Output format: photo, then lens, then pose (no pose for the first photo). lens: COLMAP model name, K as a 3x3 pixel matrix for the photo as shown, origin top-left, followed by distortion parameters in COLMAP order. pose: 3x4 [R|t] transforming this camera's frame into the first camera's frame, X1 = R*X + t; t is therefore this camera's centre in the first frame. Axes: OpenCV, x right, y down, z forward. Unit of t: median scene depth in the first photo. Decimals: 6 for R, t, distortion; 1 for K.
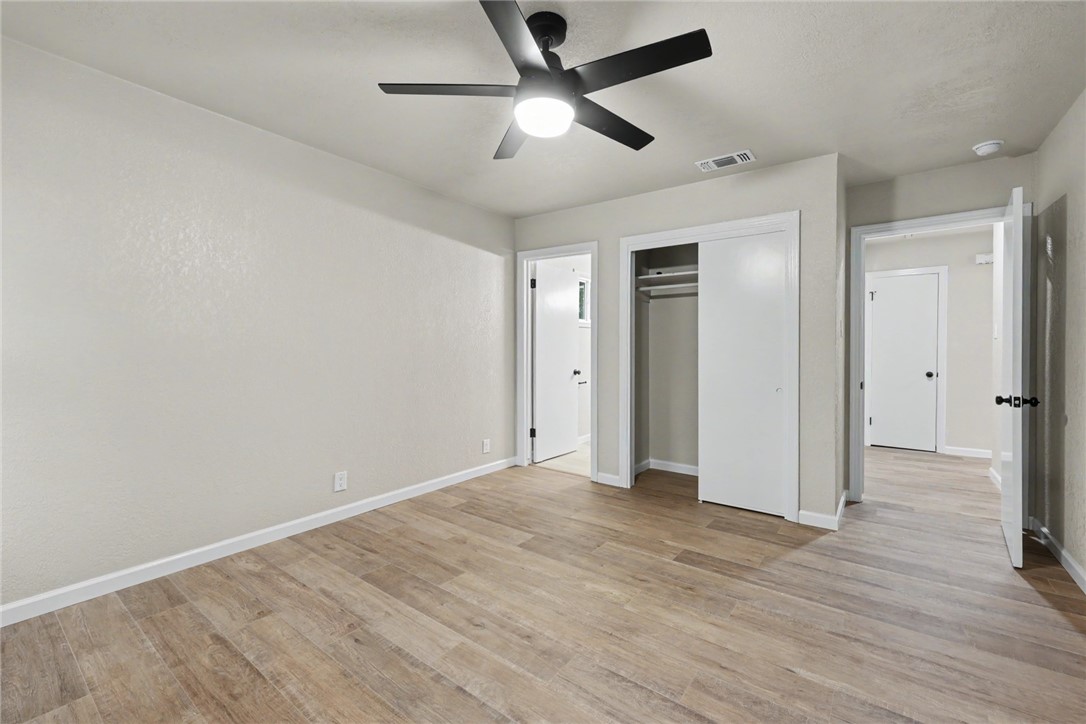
lens RADIAL K [[454.7, 0, 549.1], [0, 454.7, 359.3], [0, 0, 1]] dist [0.001234, 0.000146]
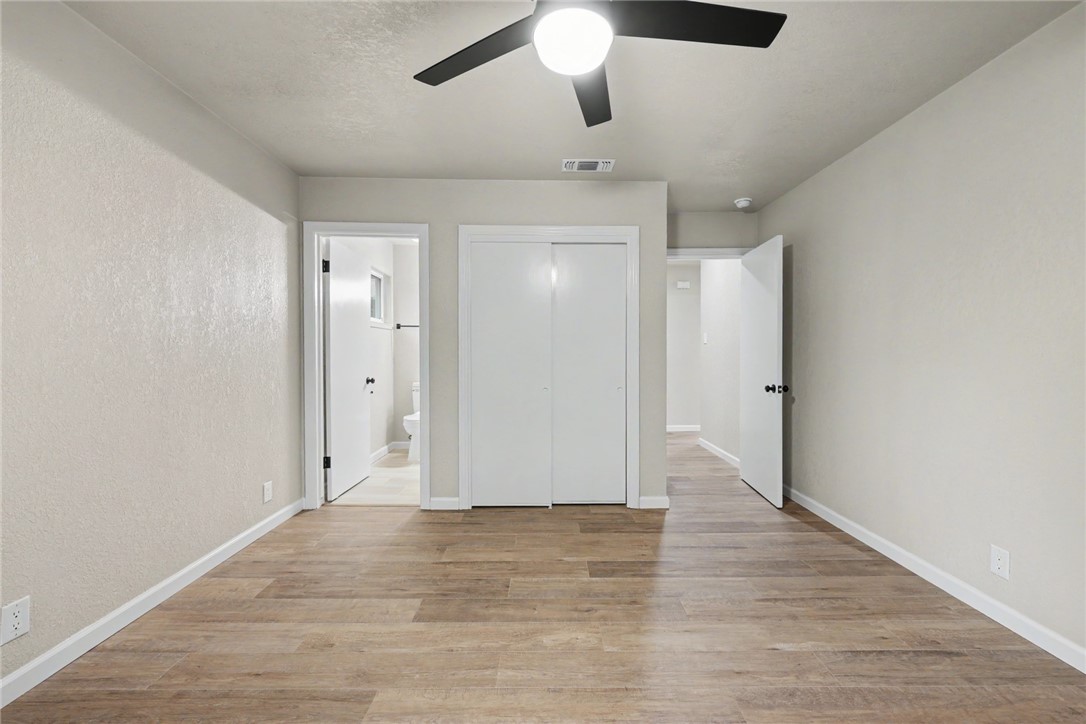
lens RADIAL K [[454.7, 0, 549.1], [0, 454.7, 359.3], [0, 0, 1]] dist [0.001234, 0.000146]
pose [[0.796050, -0.012441, 0.605103, -0.336622], [0.015865, 0.999874, -0.000314, -0.007842], [-0.605023, 0.009850, 0.796147, 0.283651]]
